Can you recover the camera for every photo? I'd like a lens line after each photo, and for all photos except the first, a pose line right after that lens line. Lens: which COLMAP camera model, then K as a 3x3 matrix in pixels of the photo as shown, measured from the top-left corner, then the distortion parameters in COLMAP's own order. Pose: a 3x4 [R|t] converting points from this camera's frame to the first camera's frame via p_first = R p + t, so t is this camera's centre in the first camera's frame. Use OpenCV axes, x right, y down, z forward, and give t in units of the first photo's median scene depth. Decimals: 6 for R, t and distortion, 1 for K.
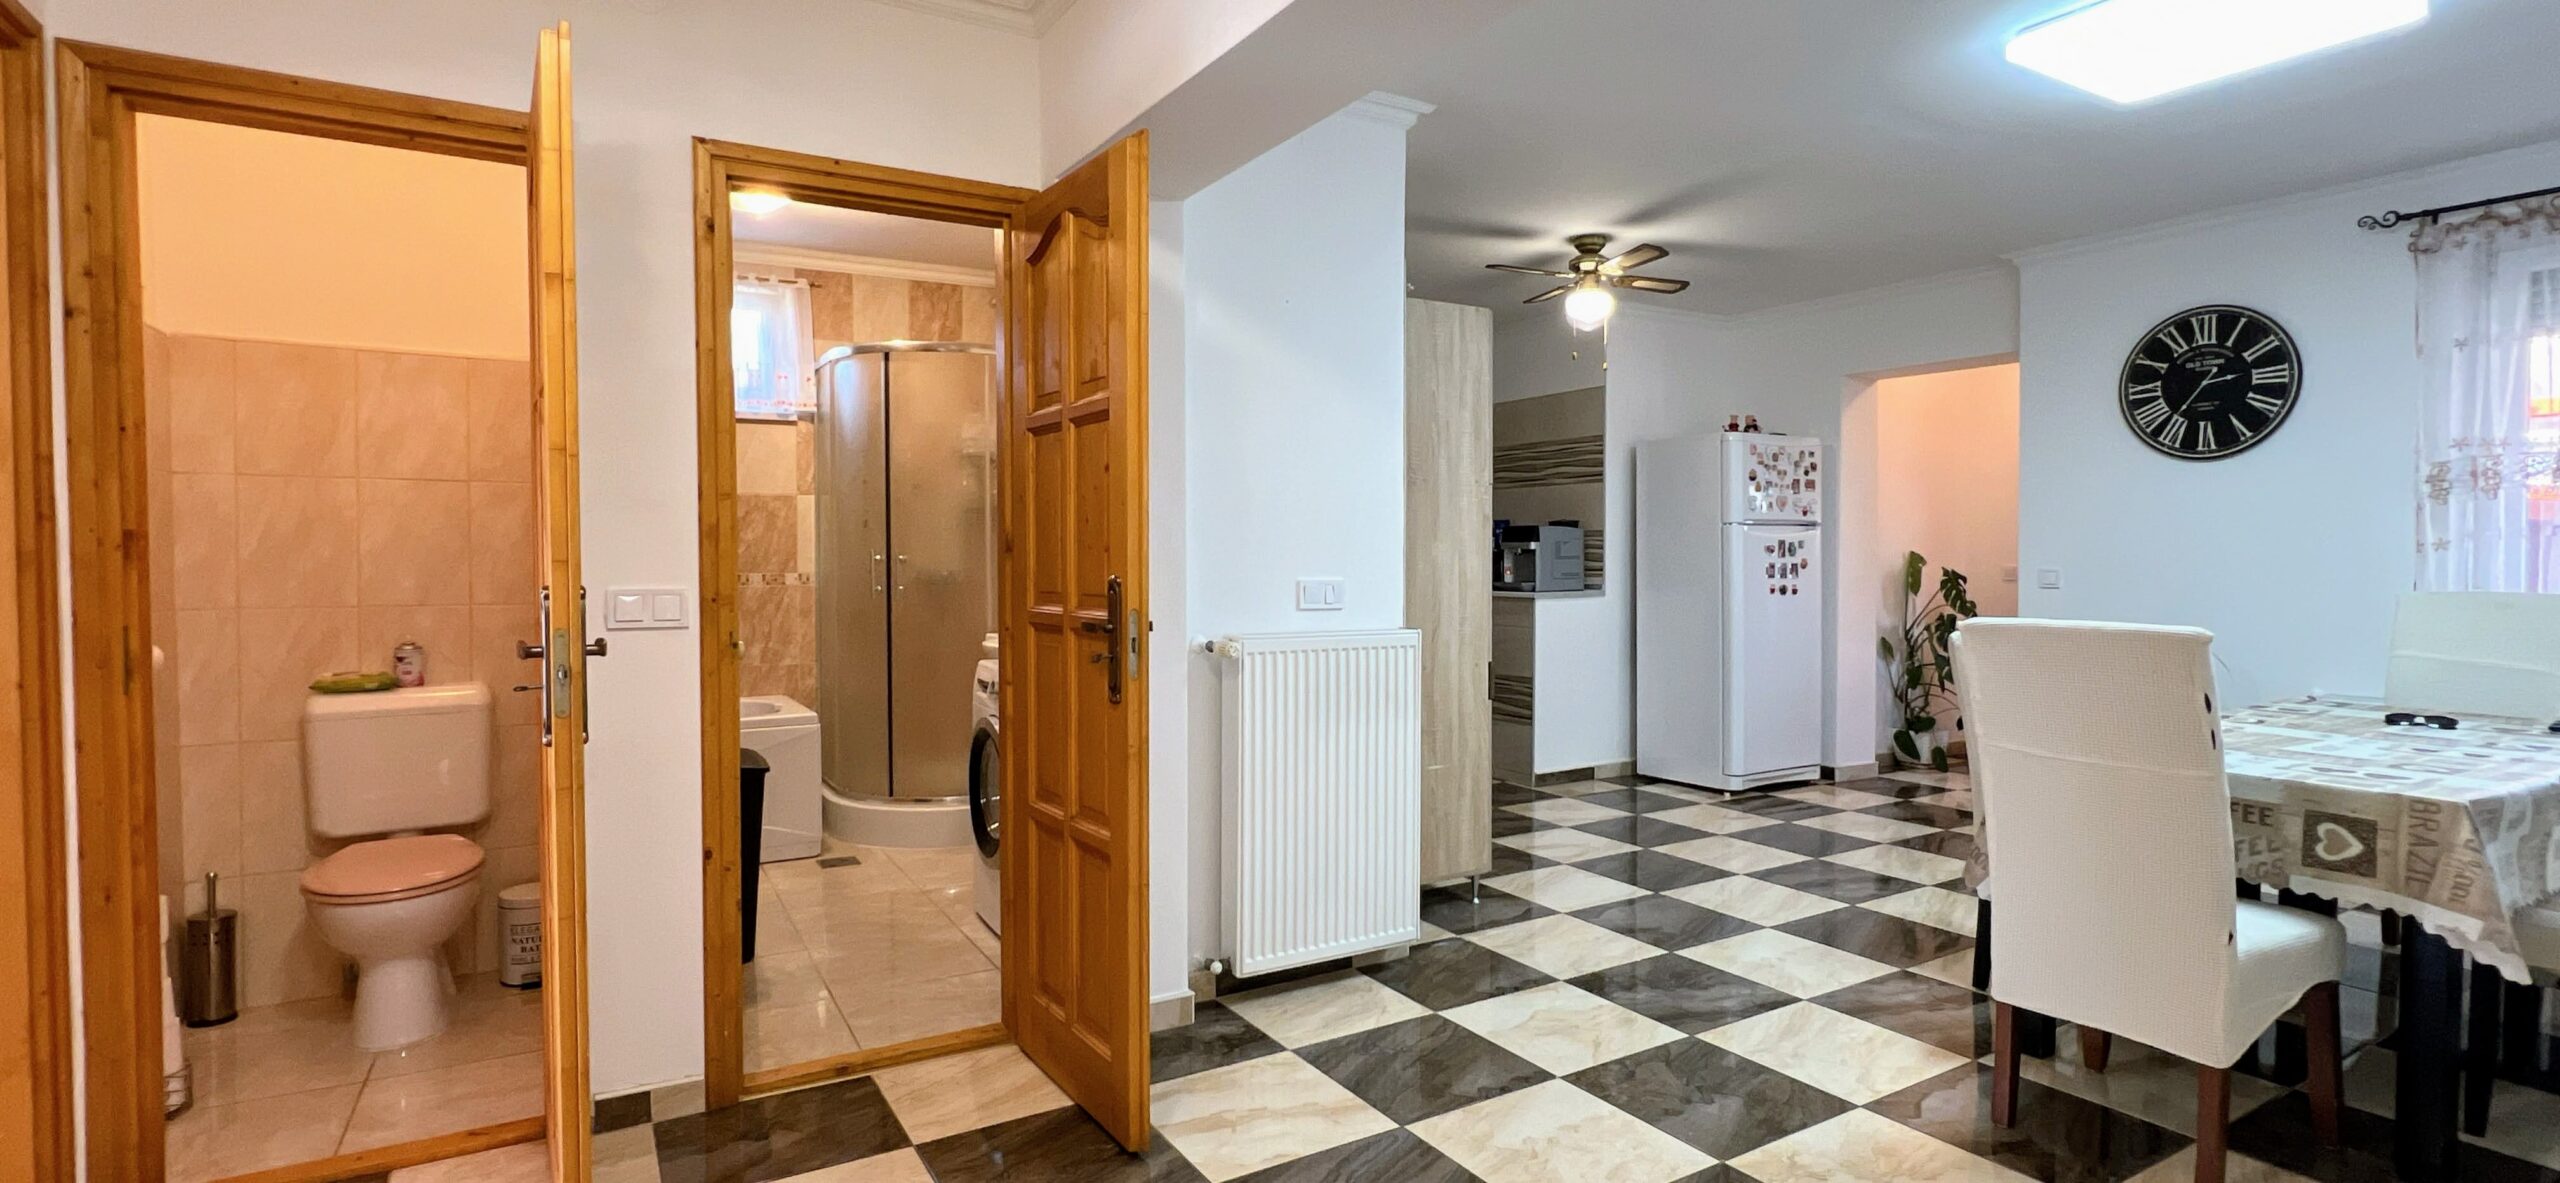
lens RADIAL K [[1194.8, 0, 1272.5], [0, 1194.8, 579.4], [0, 0, 1]] dist [-0.001509, -0.000906]
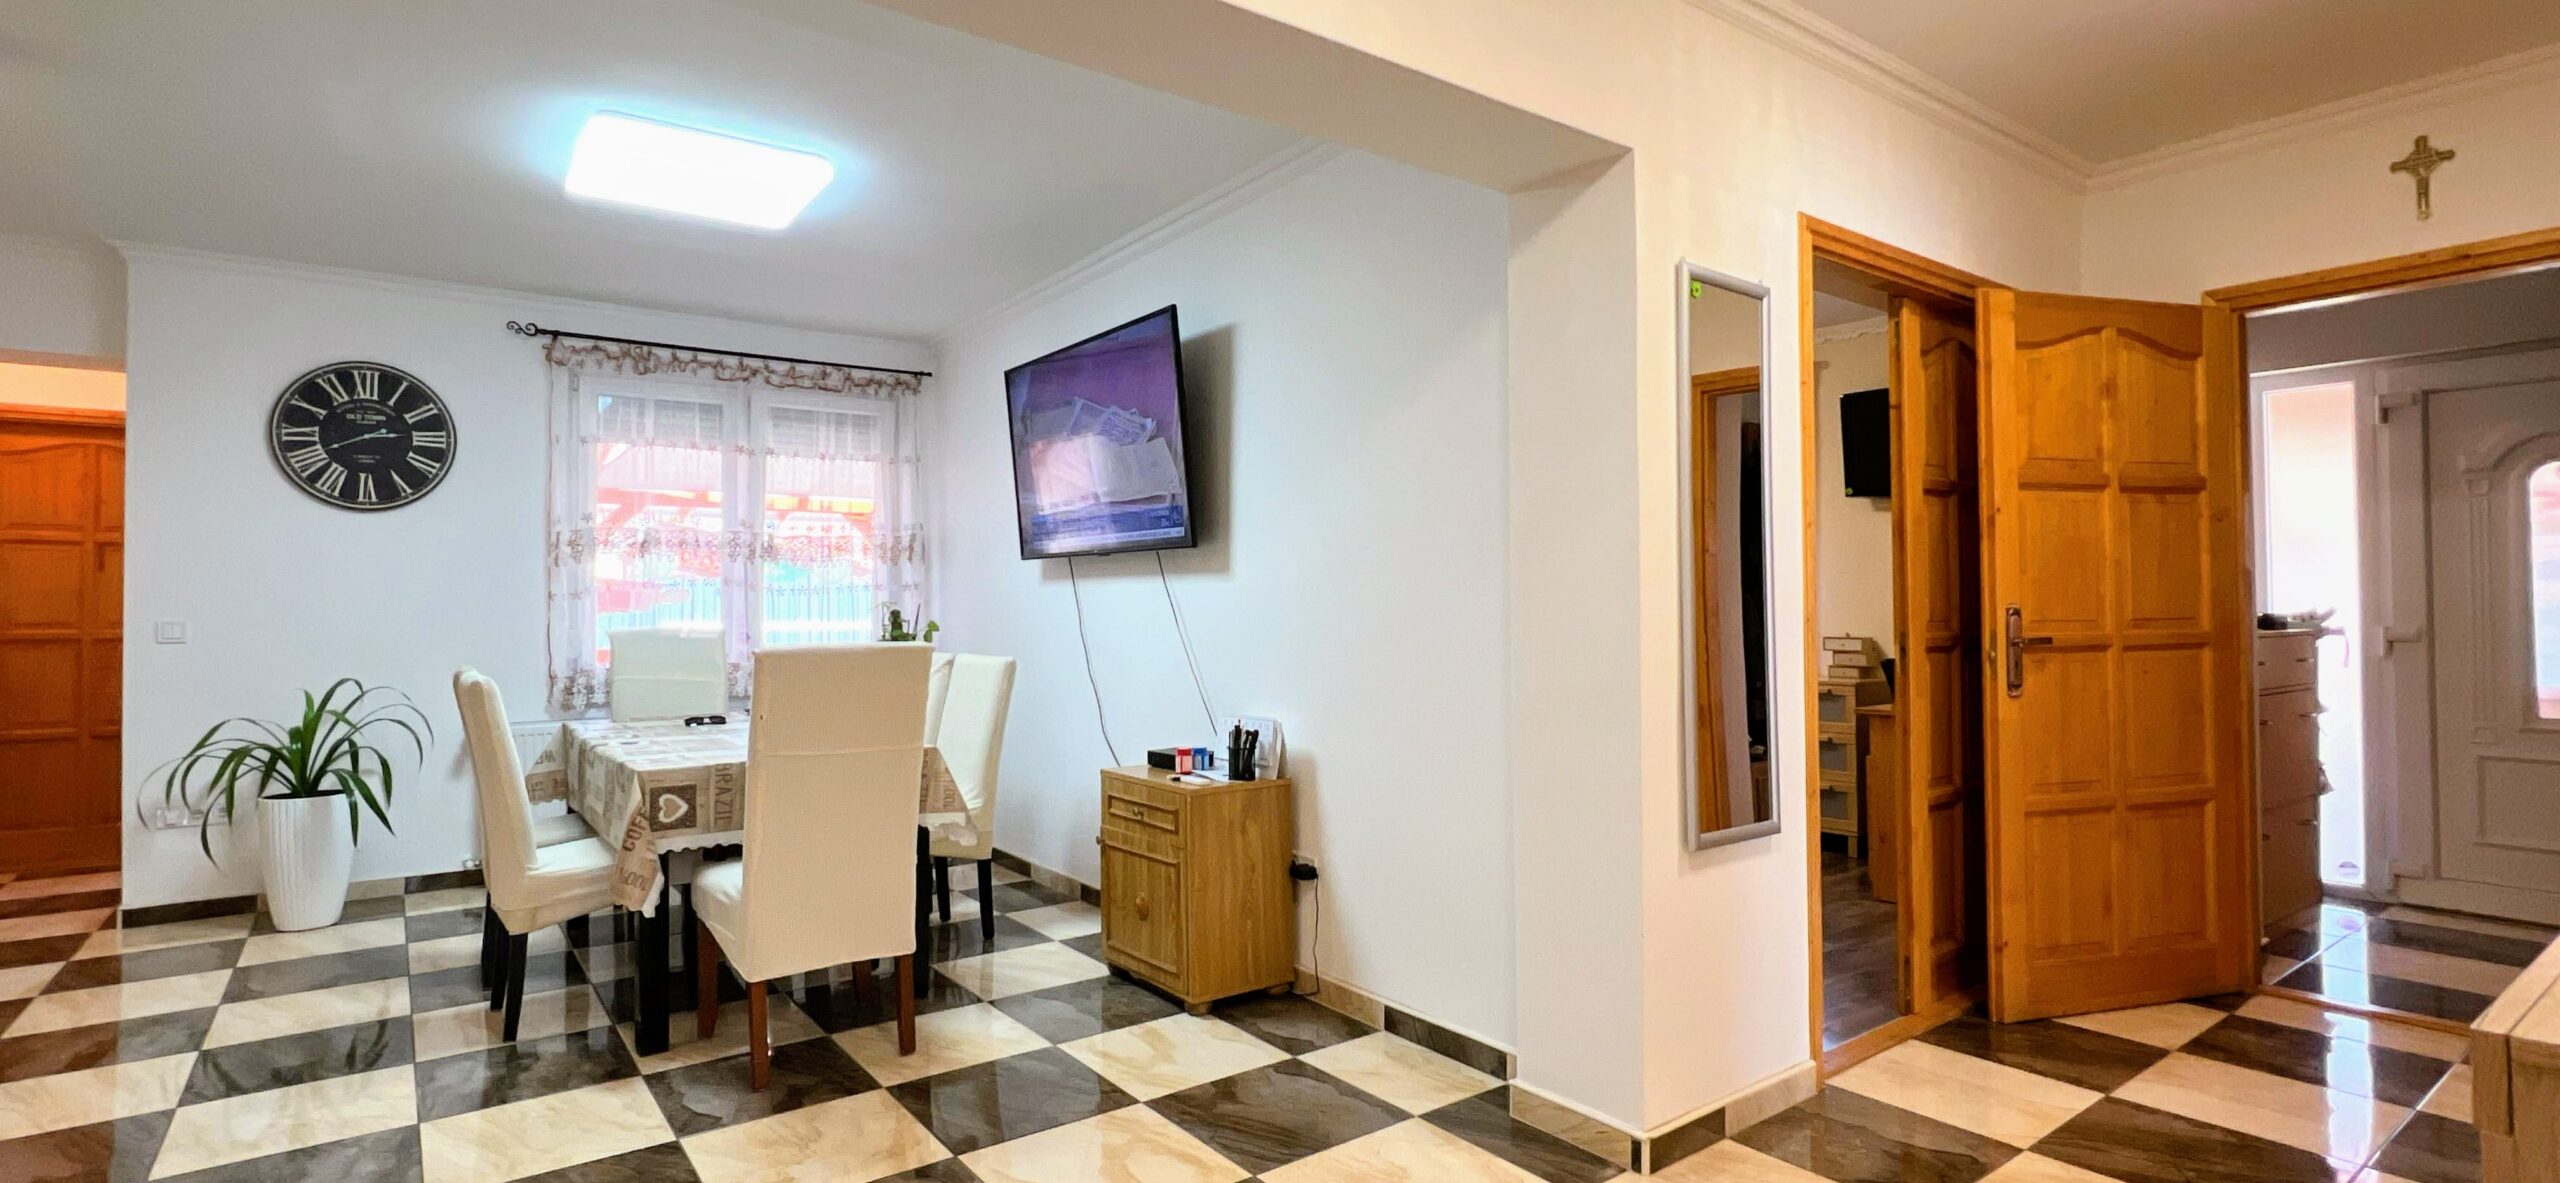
lens RADIAL K [[1194.8, 0, 1272.5], [0, 1194.8, 579.4], [0, 0, 1]] dist [-0.001509, -0.000906]
pose [[-0.102009, 0.027304, 0.994409, -0.323417], [0.029314, 0.999272, -0.024431, 0.006597], [-0.994351, 0.026658, -0.102735, 0.340566]]
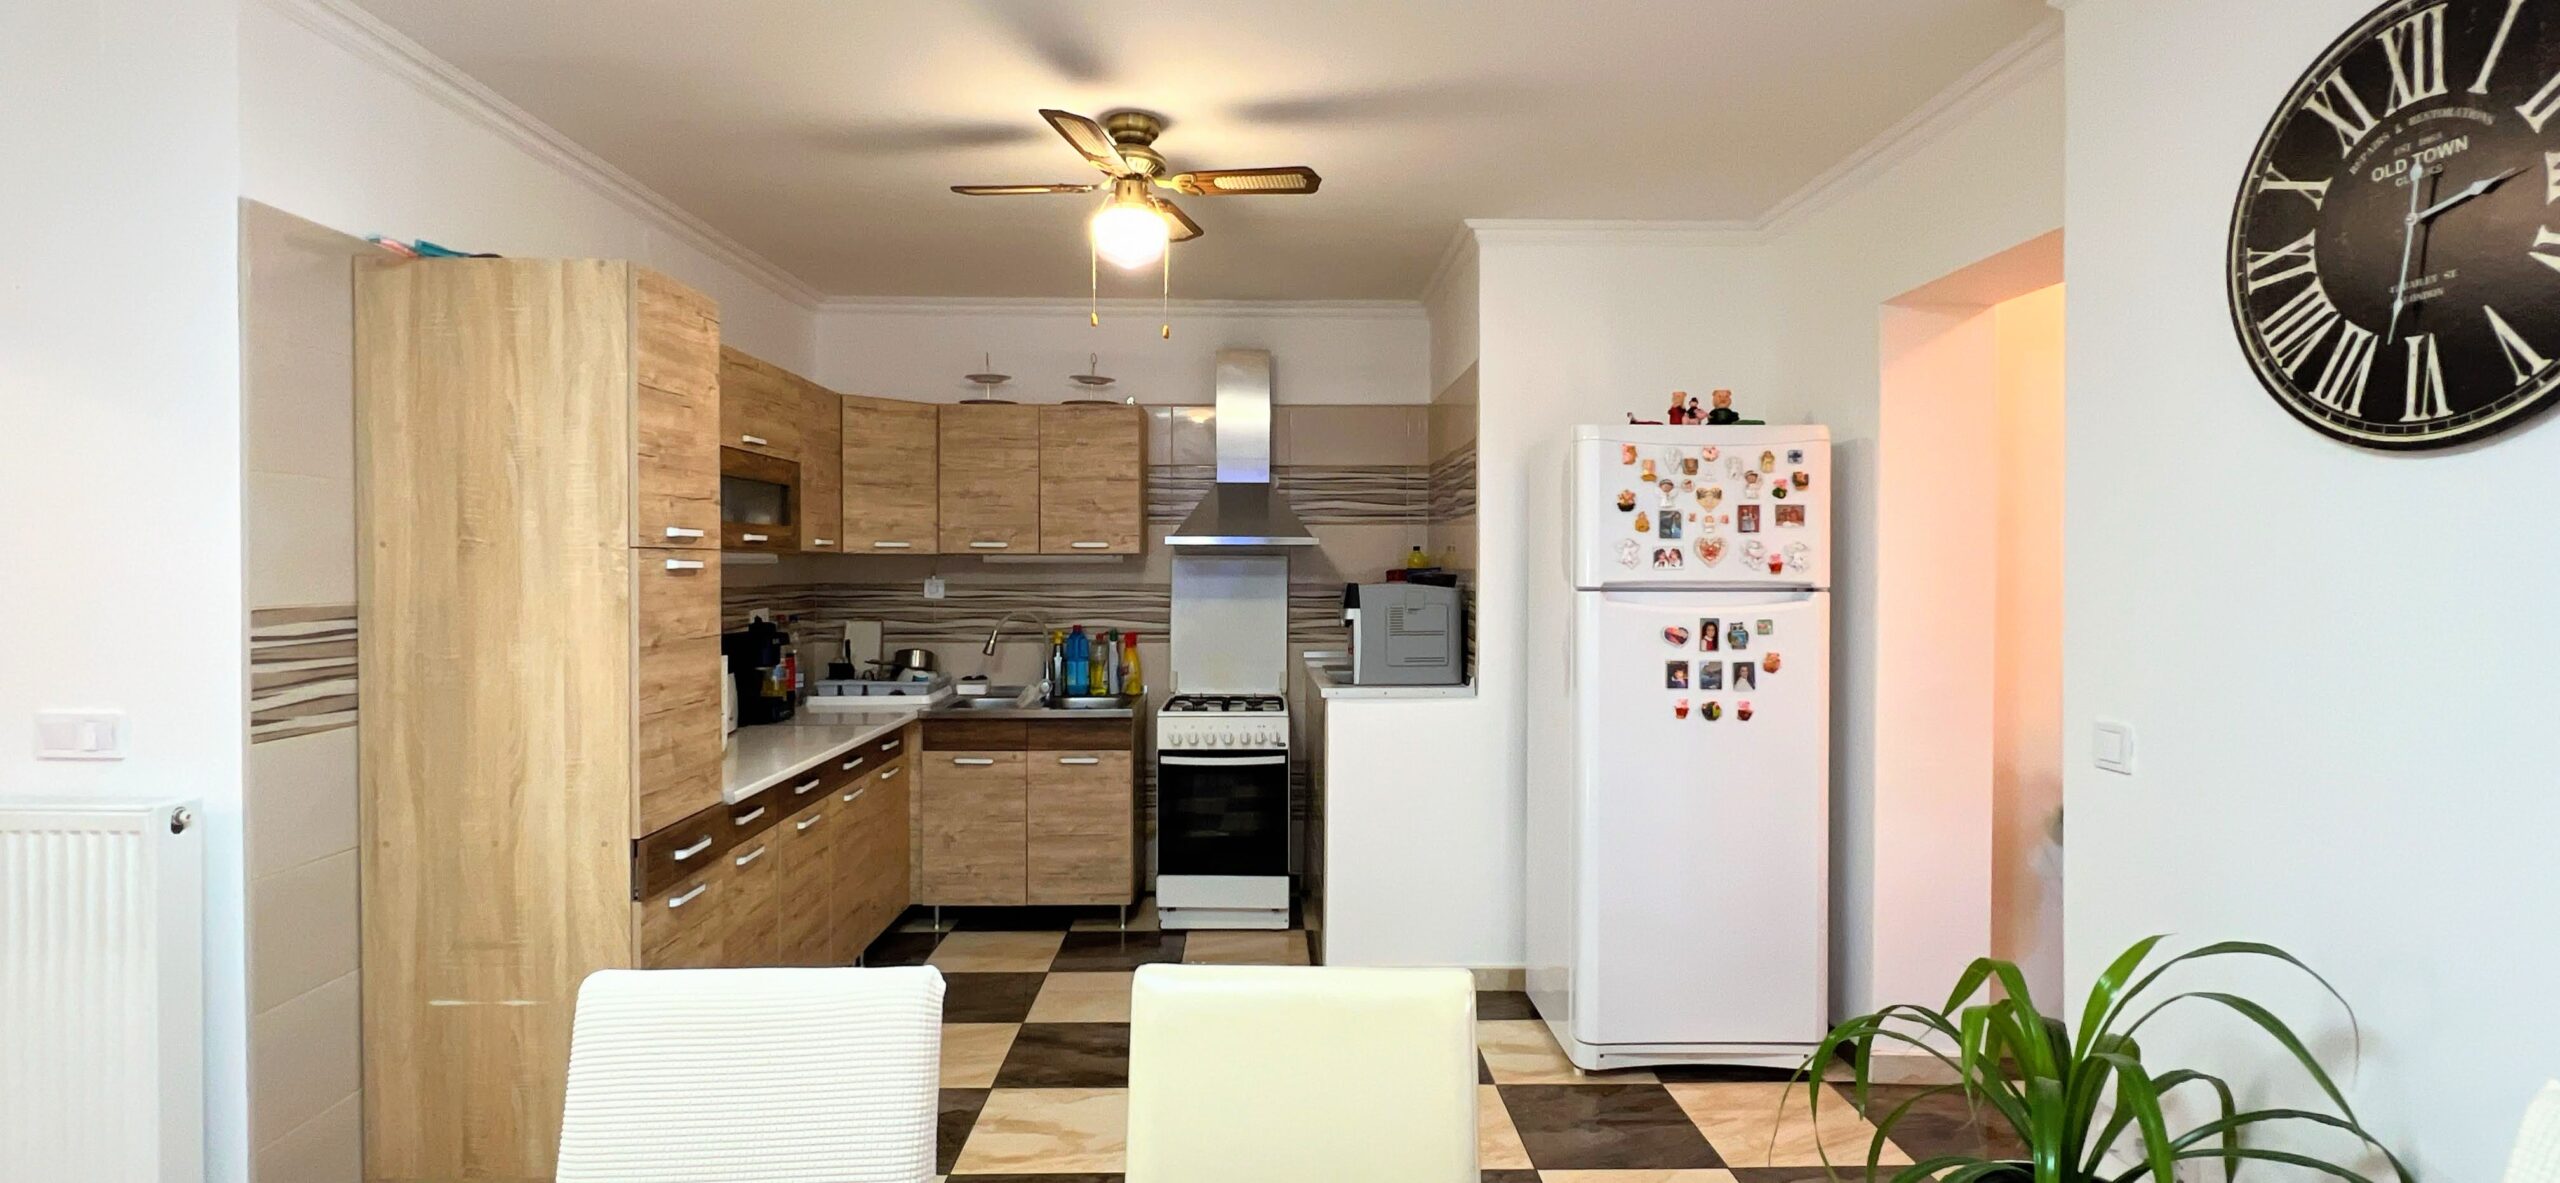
lens RADIAL K [[1194.8, 0, 1272.5], [0, 1194.8, 579.4], [0, 0, 1]] dist [-0.001509, -0.000906]
pose [[0.867677, 0.011054, -0.497005, 0.685831], [-0.015738, 0.999862, -0.005237, -0.058731], [0.496879, 0.012366, 0.867732, 0.566943]]
